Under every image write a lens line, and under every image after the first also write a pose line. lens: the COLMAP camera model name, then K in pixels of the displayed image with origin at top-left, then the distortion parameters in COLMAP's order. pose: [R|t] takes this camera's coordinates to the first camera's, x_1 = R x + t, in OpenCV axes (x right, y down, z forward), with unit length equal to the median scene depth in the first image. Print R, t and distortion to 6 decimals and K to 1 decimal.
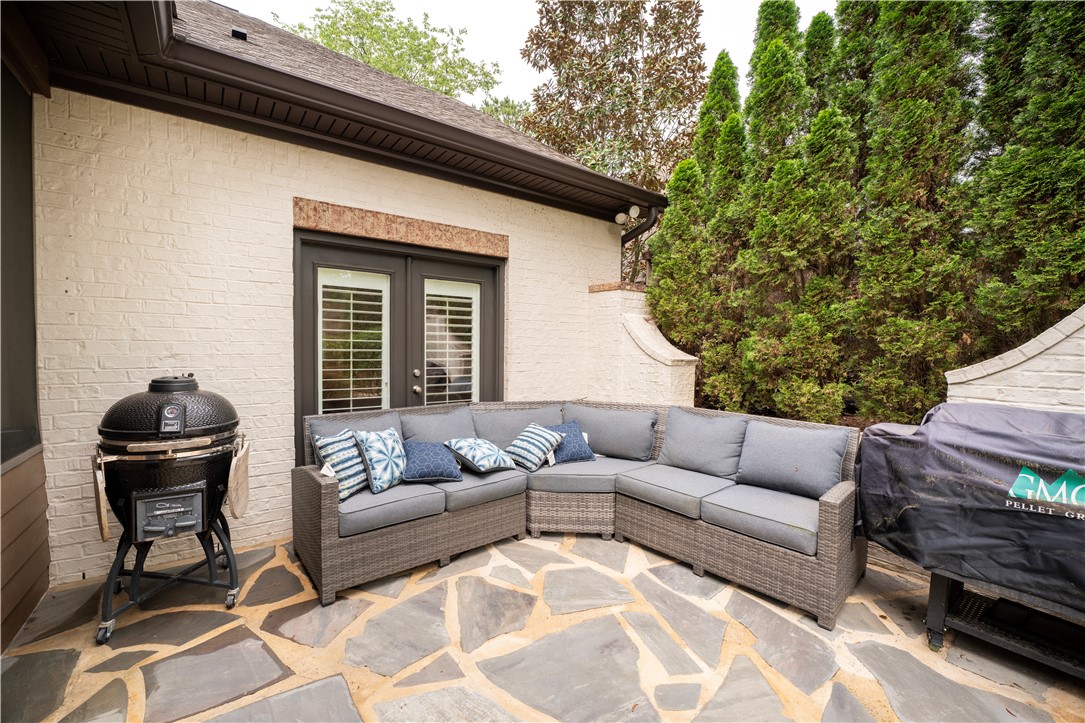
lens RADIAL K [[444.3, 0, 542.5], [0, 444.3, 361.5], [0, 0, 1]] dist [-0.016477, 0.000563]
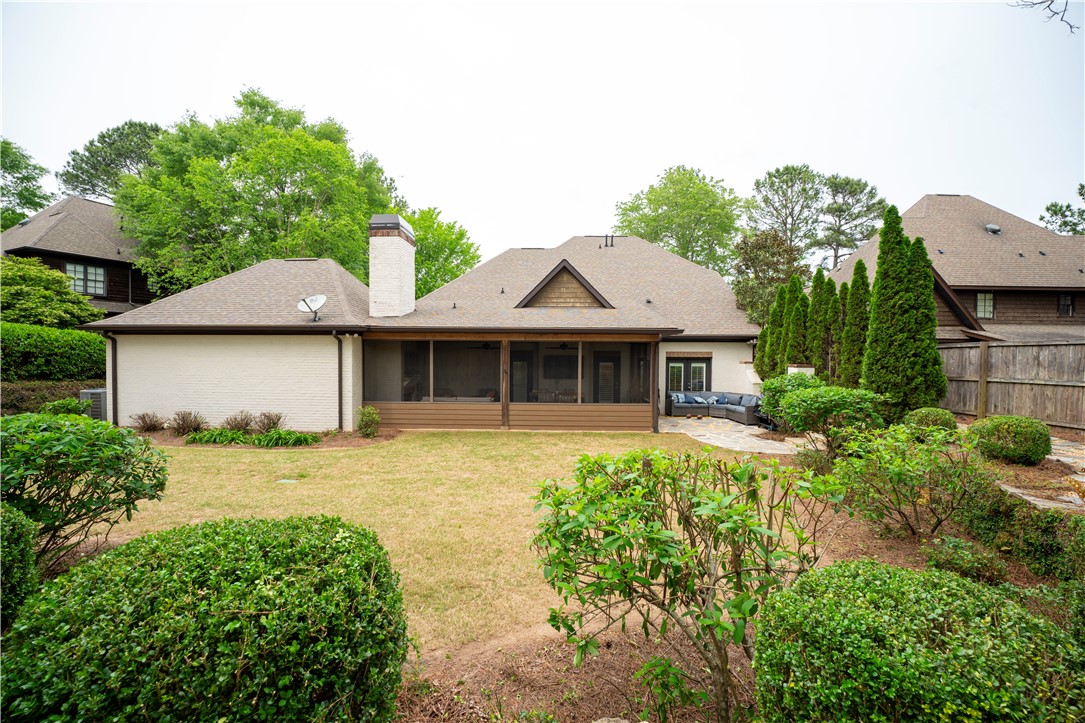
lens RADIAL K [[439.2, 0, 542.5], [0, 439.2, 361.5], [0, 0, 1]] dist [-0.009136, 0.000017]
pose [[0.783656, 0.008659, -0.621134, 1.485314], [-0.016291, 0.999845, -0.006615, -0.168319], [0.620981, 0.015303, 0.783676, -3.870290]]
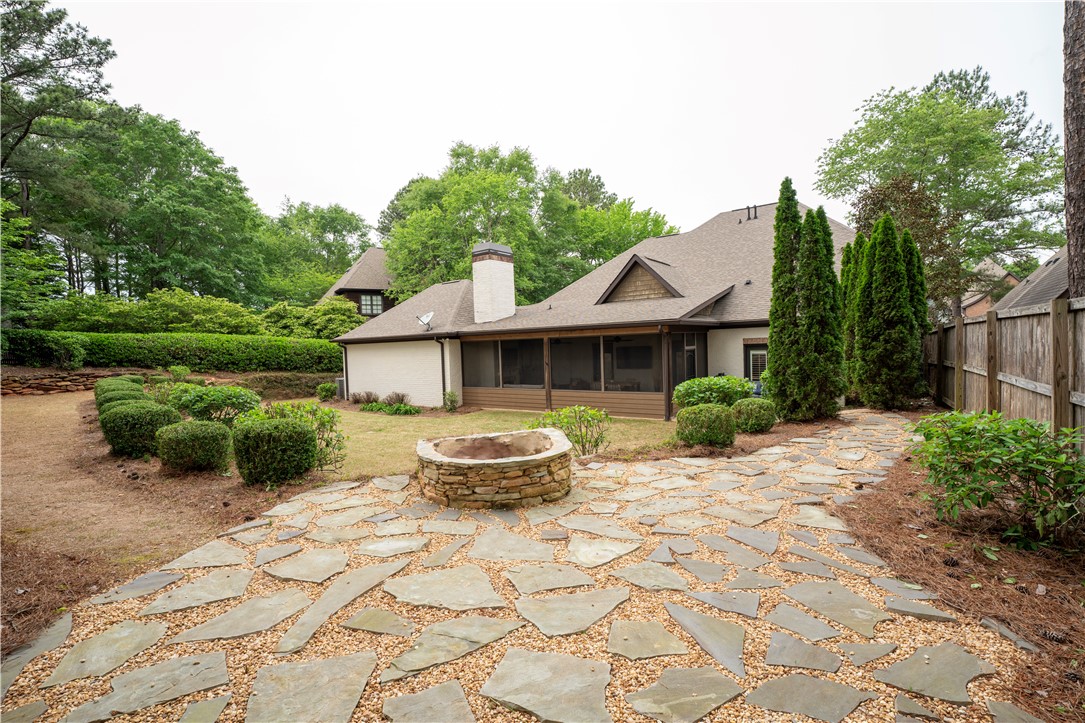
lens RADIAL K [[479.9, 0, 542.5], [0, 479.9, 361.5], [0, 0, 1]] dist [-0.004595, -0.000490]
pose [[0.310178, 0.015525, -0.950552, 3.636336], [0.013801, 0.999688, 0.020831, -0.228879], [0.950578, -0.019580, 0.309867, -2.677590]]
